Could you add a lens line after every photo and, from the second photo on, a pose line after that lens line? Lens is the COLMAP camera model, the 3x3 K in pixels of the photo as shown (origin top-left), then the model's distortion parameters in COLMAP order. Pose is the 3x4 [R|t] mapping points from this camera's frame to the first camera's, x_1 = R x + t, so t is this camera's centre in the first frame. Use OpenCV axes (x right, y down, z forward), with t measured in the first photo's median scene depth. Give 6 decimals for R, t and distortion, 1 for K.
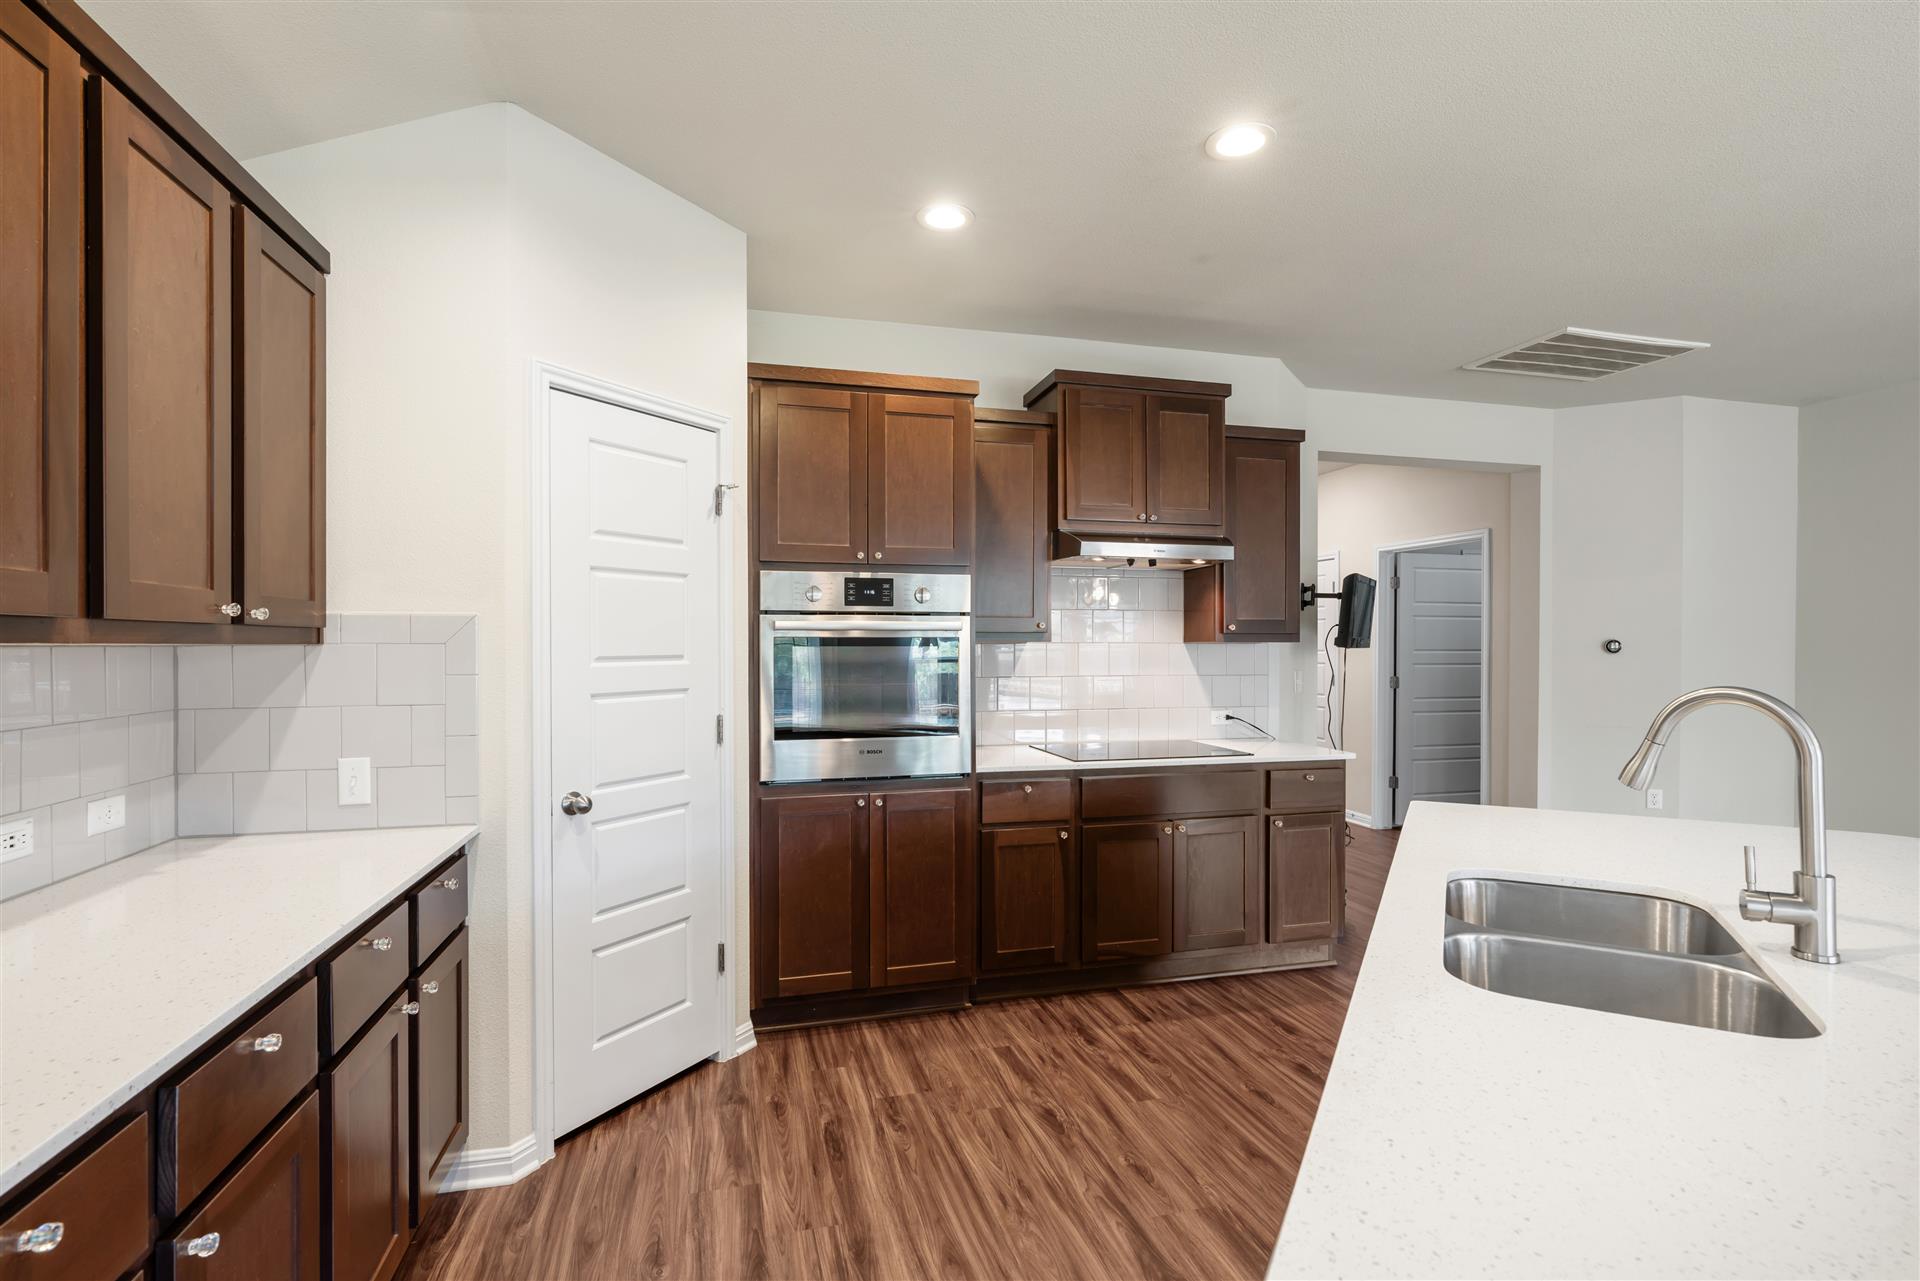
lens RADIAL K [[912.6, 0, 965.5], [0, 912.6, 635.7], [0, 0, 1]] dist [0.008580, 0.000033]
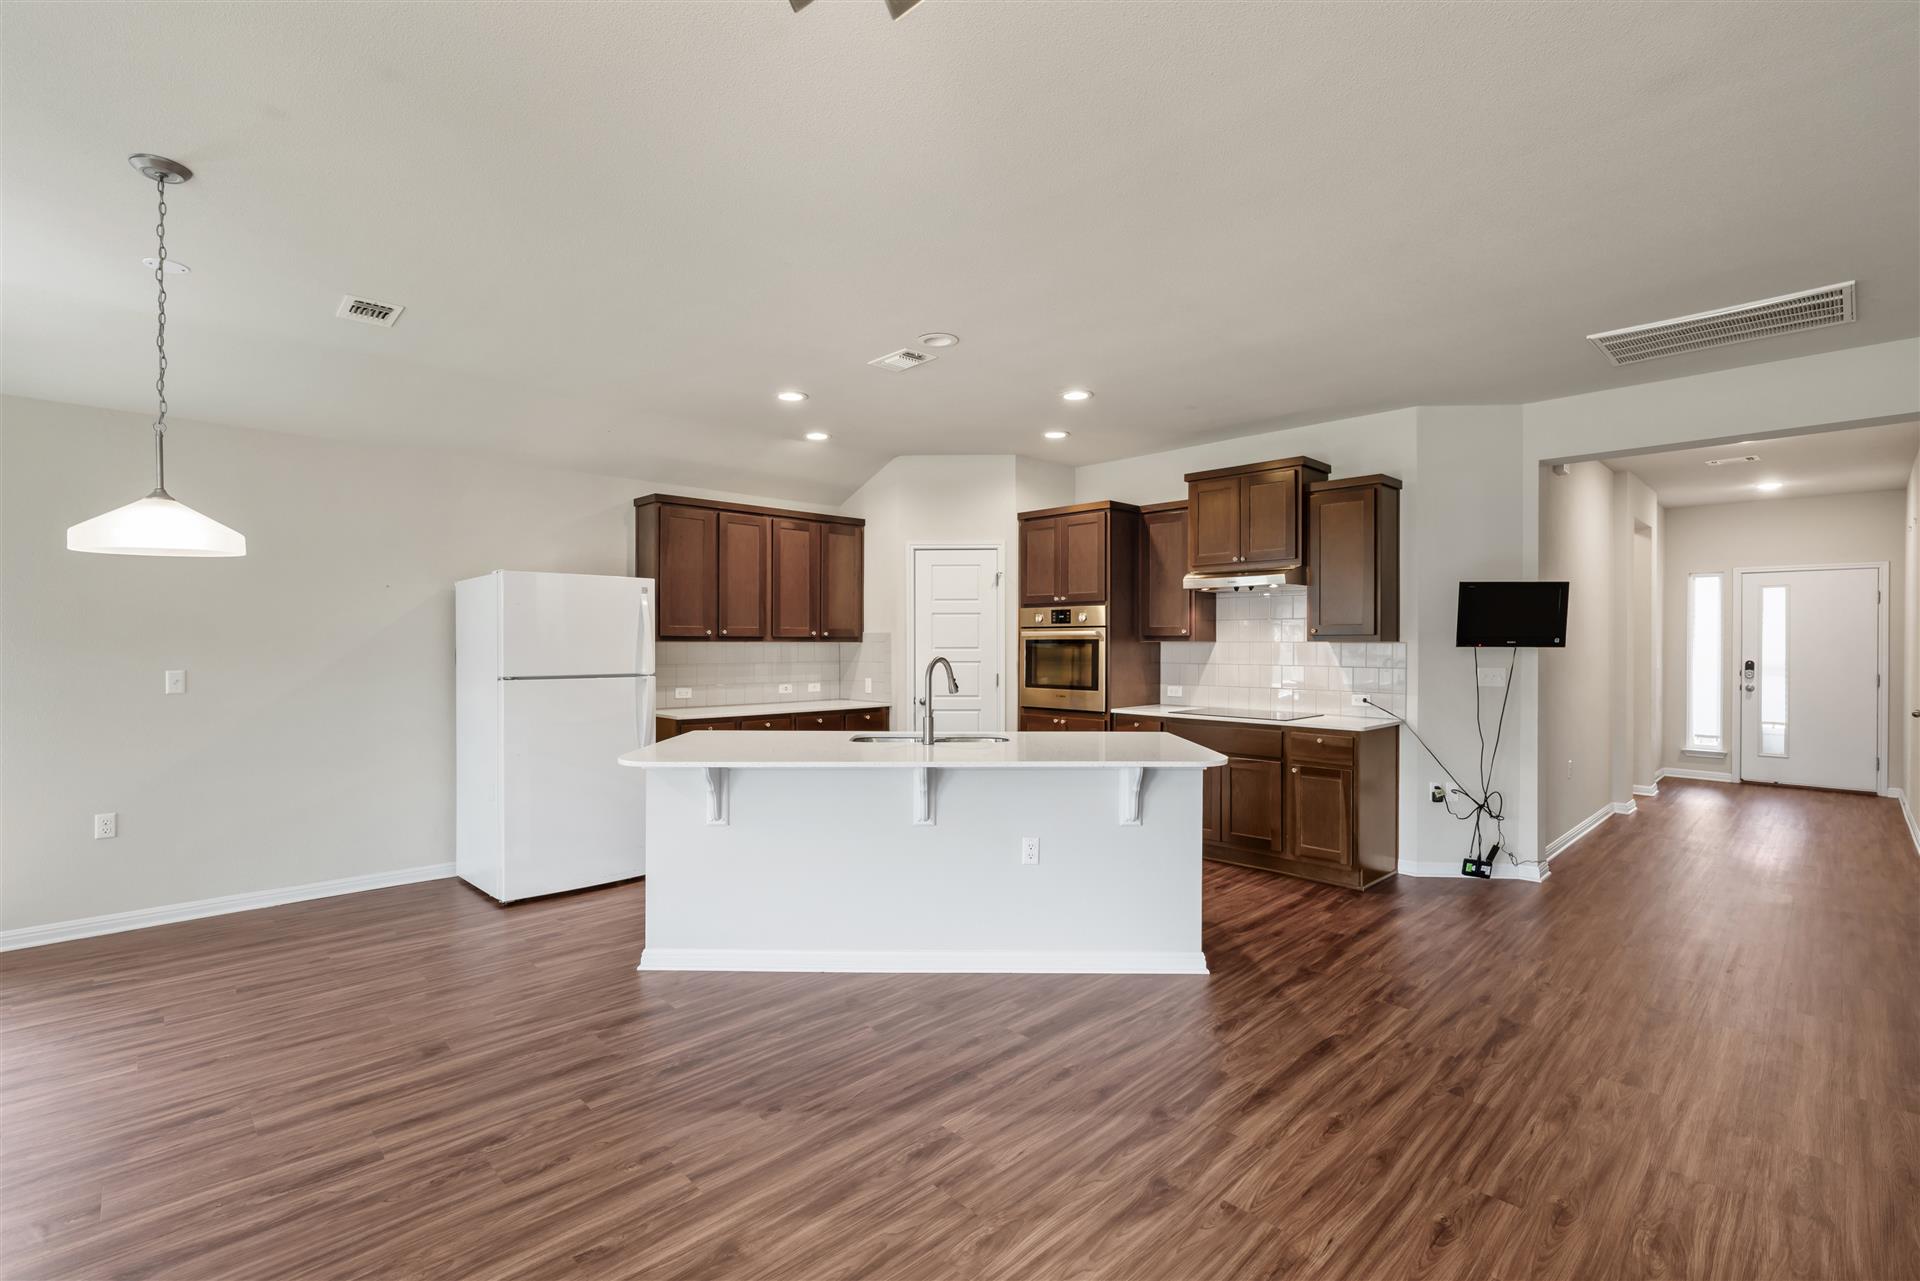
lens RADIAL K [[857.5, 0, 953.9], [0, 857.5, 646.5], [0, 0, 1]] dist [-0.008507, 0.002985]
pose [[0.476251, 0.003743, -0.879301, 1.440221], [0.005033, 0.999963, 0.006983, 0.003402], [0.879295, -0.007751, 0.476215, -0.104733]]
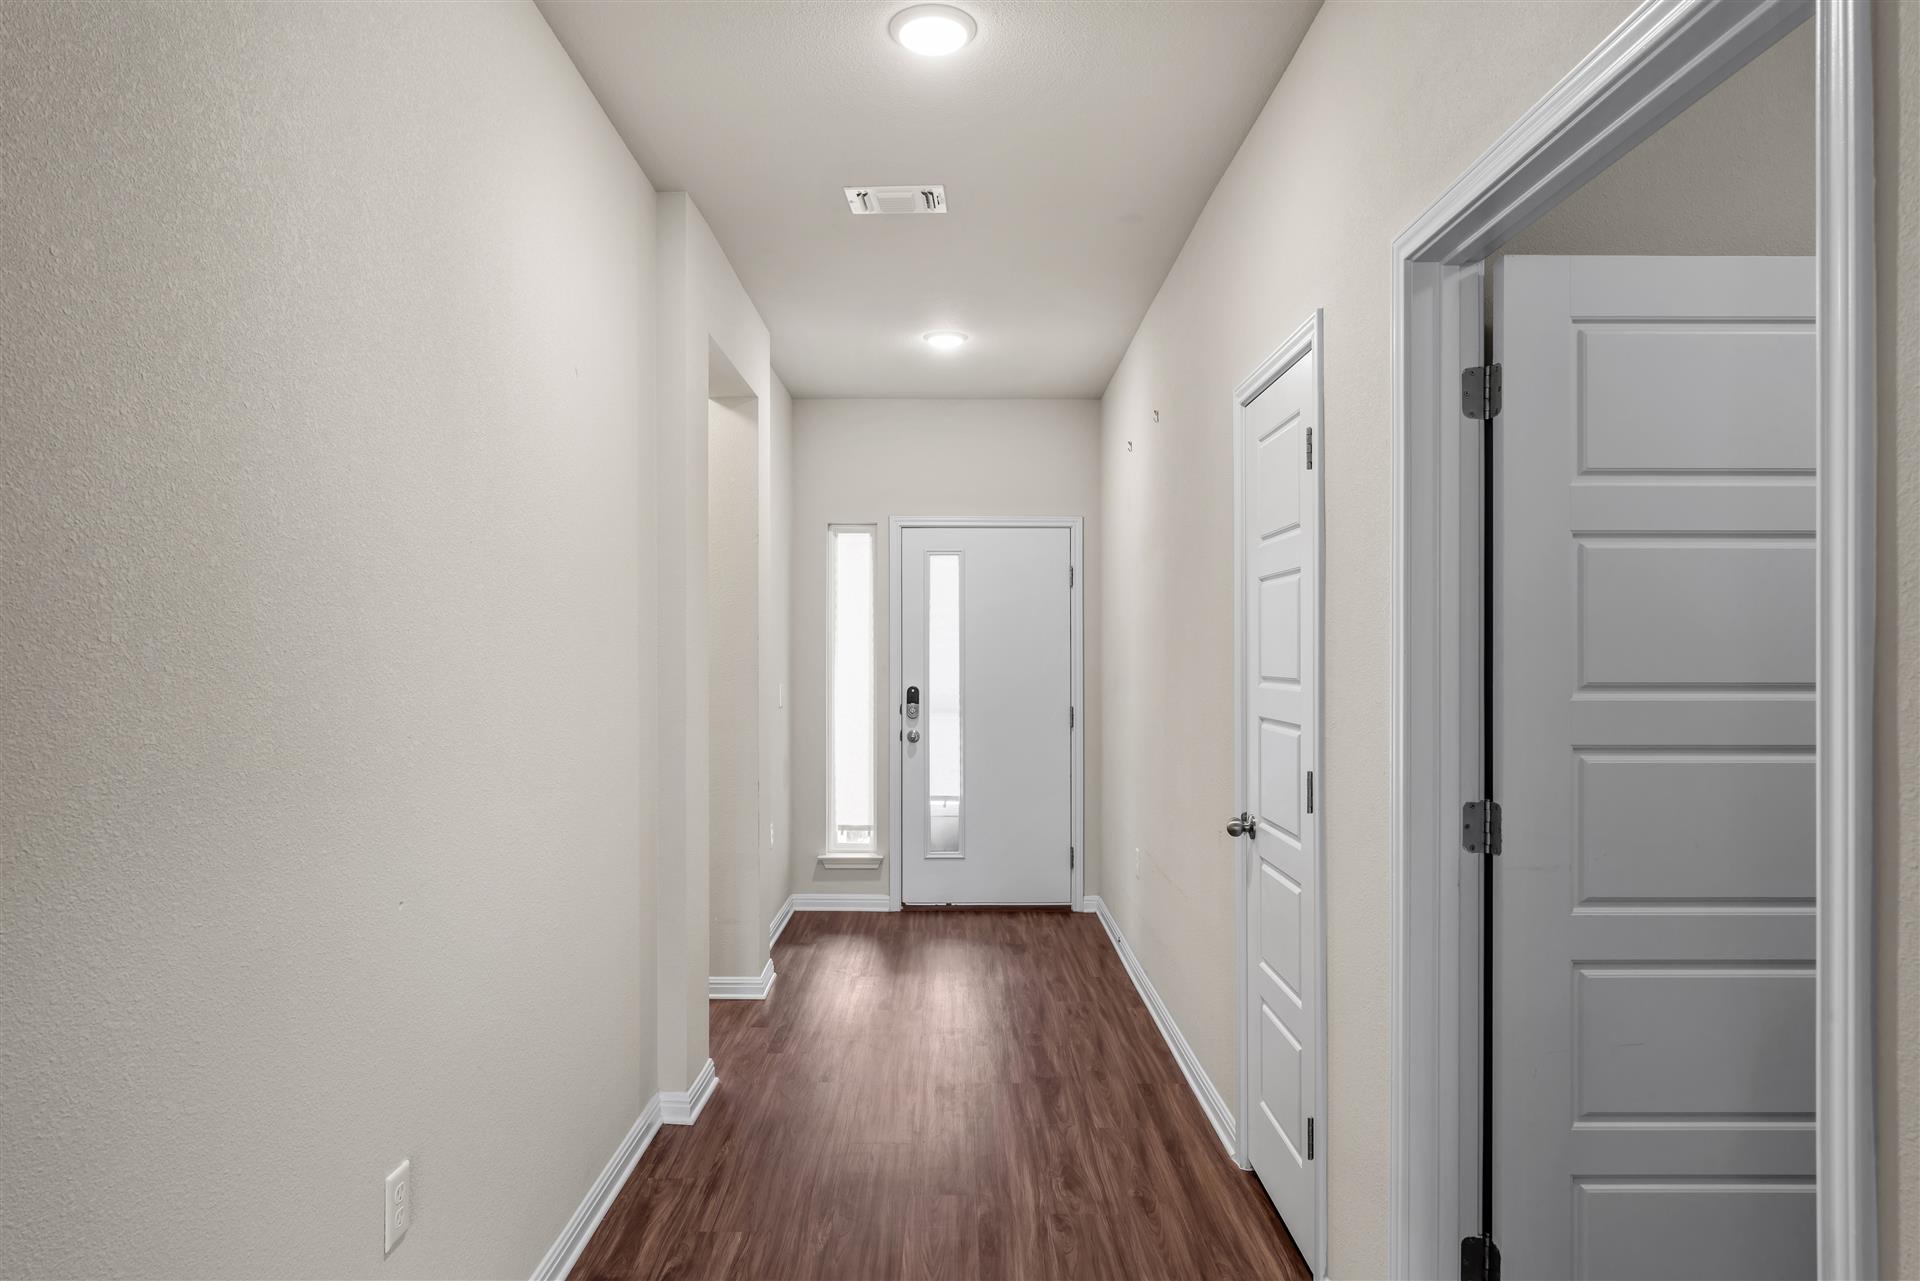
lens RADIAL K [[1106.4, 0, 972.2], [0, 1106.4, 643.5], [0, 0, 1]] dist [0.006039, 0.001649]
pose [[0.969910, -0.002238, -0.243453, 0.863985], [0.003601, 0.999980, 0.005151, -0.004906], [0.243437, -0.005873, 0.969899, 1.473595]]
